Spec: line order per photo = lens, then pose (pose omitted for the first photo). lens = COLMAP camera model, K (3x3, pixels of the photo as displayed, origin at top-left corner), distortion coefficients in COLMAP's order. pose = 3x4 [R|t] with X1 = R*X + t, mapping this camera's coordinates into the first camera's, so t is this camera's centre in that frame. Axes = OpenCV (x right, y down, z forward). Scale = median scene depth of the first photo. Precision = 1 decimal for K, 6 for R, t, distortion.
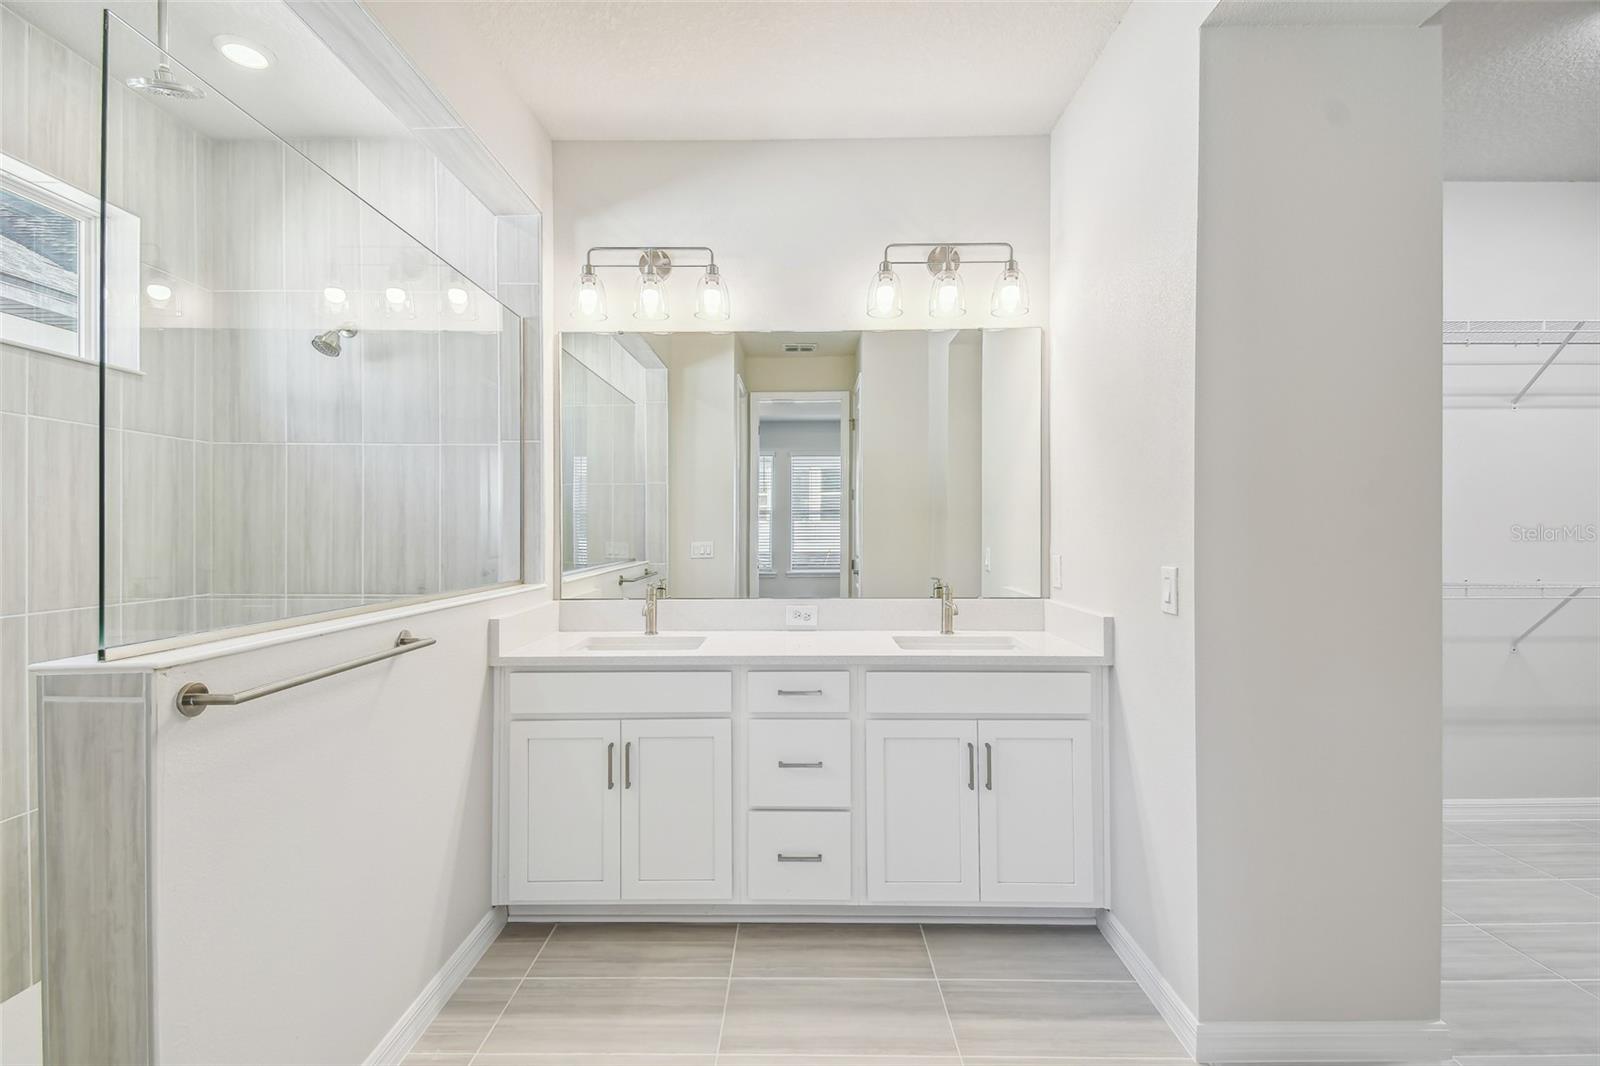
lens RADIAL K [[713.8, 0, 793.4], [0, 713.8, 535.2], [0, 0, 1]] dist [0.048575, -0.027317]
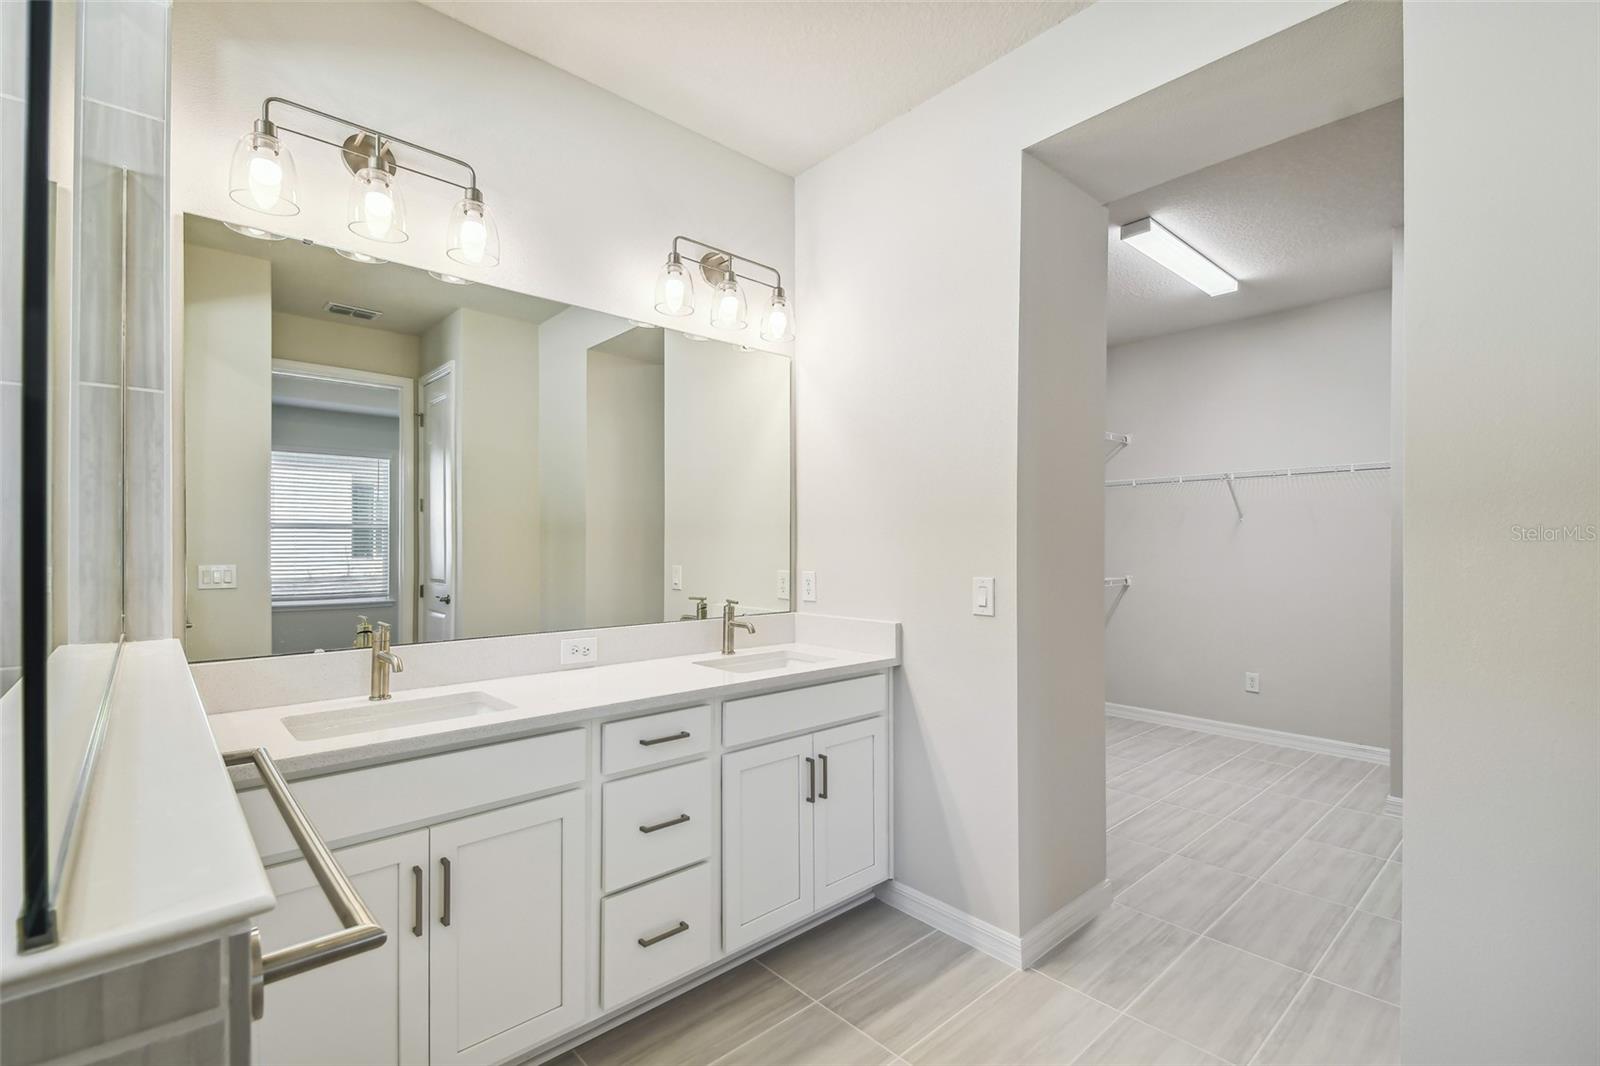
lens RADIAL K [[713.5, 0, 800.8], [0, 713.5, 553.5], [0, 0, 1]] dist [0.045429, -0.026615]
pose [[0.732716, -0.002147, 0.680531, -0.446461], [0.003457, 0.999994, -0.000567, 0.001915], [-0.680526, 0.002768, 0.732719, 0.265567]]
